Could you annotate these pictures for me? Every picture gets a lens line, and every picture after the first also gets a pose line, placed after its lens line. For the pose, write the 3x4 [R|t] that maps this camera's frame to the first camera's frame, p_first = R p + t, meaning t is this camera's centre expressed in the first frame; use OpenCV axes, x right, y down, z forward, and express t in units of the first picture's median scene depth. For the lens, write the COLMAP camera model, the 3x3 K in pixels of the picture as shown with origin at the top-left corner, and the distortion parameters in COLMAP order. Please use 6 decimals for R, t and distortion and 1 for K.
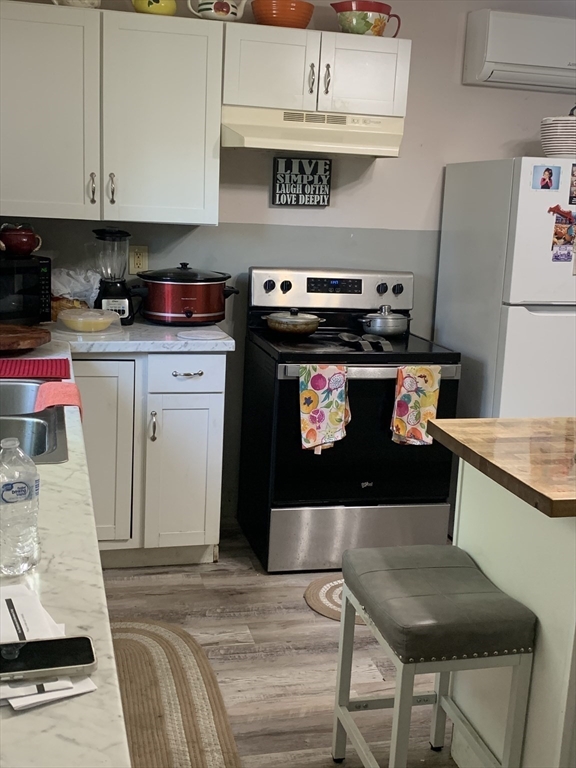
lens RADIAL K [[895.5, 0, 288.0], [0, 895.5, 384.0], [0, 0, 1]] dist [0.202163, -0.700737]
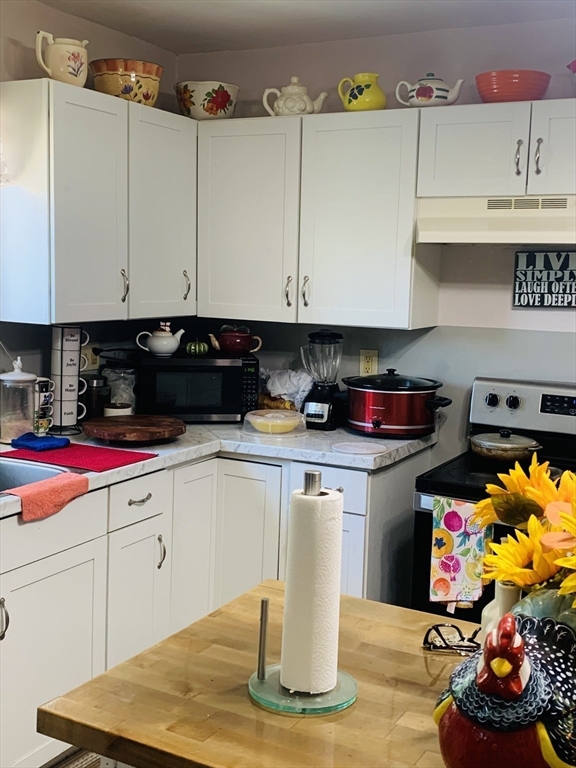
lens RADIAL K [[895.5, 0, 288.0], [0, 895.5, 384.0], [0, 0, 1]] dist [0.202163, -0.700737]
pose [[0.738859, 0.057517, -0.671400, 0.433983], [-0.133151, 0.989168, -0.061790, -0.050854], [0.660574, 0.135052, 0.738514, 0.268507]]
